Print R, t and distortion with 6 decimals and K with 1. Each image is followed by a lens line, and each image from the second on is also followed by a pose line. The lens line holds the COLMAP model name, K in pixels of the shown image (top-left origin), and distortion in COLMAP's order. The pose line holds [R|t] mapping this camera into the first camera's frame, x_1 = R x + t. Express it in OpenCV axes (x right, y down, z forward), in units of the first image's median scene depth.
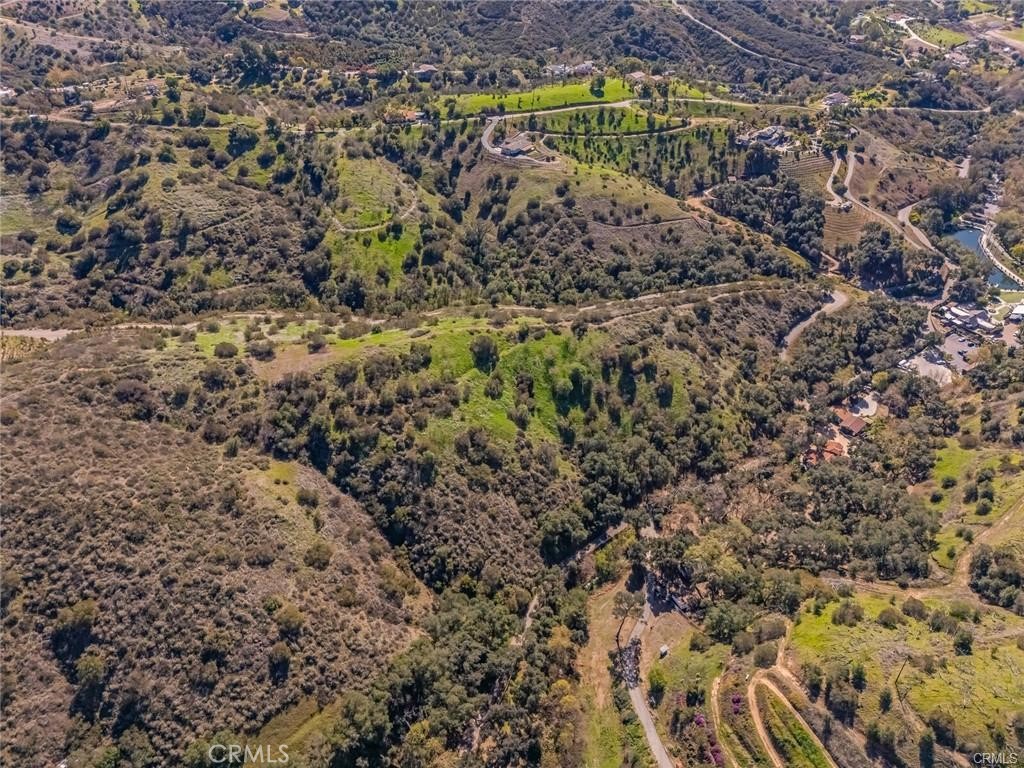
lens RADIAL K [[757.3, 0, 512.0], [0, 757.3, 384.0], [0, 0, 1]] dist [0.061419, -0.045379]
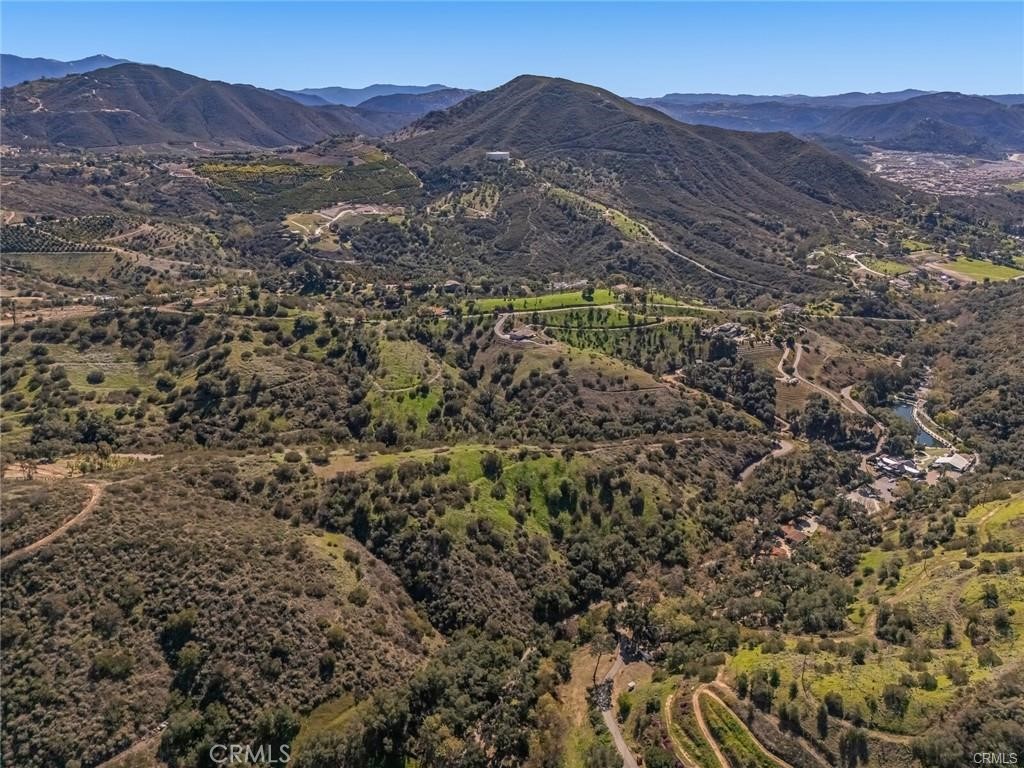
lens RADIAL K [[757.4, 0, 512.0], [0, 757.4, 384.0], [0, 0, 1]] dist [0.088469, -0.105264]
pose [[0.999800, 0.006298, -0.018962, 0.019655], [-0.011445, 0.958414, -0.285152, 0.175086], [0.016377, 0.285312, 0.958295, -0.239675]]
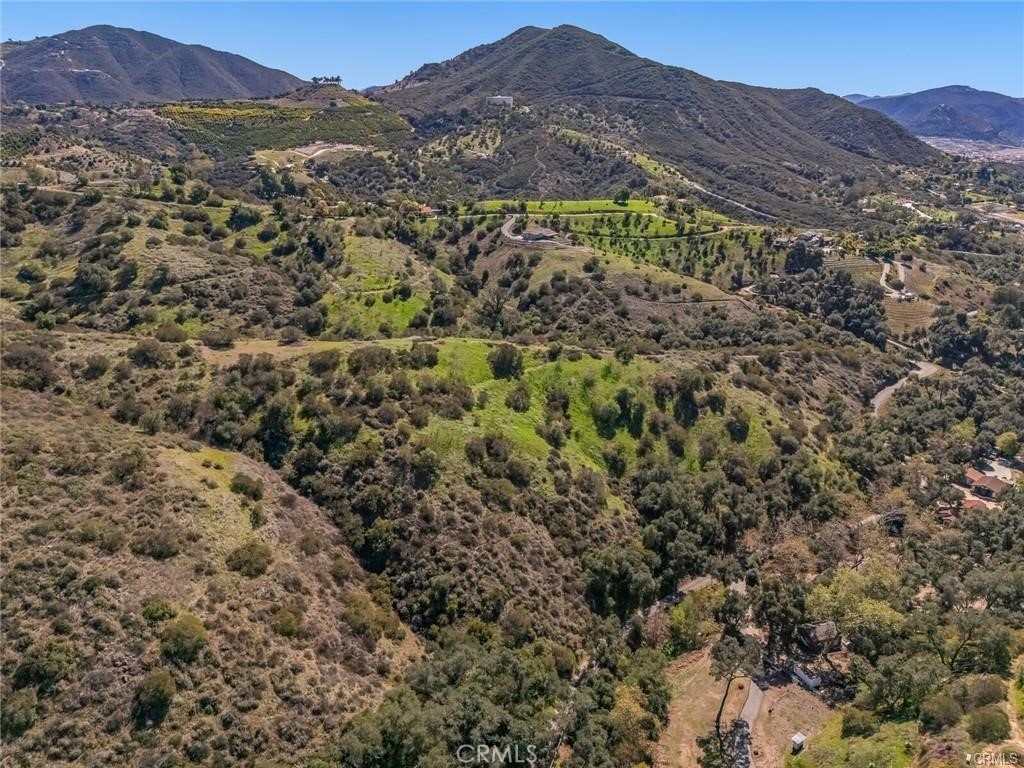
lens RADIAL K [[757.3, 0, 512.0], [0, 757.3, 384.0], [0, 0, 1]] dist [0.061419, -0.045379]
pose [[0.999851, 0.011686, -0.012704, -0.018635], [-0.014884, 0.956382, -0.291738, 0.191169], [0.008741, 0.291884, 0.956414, 0.242523]]
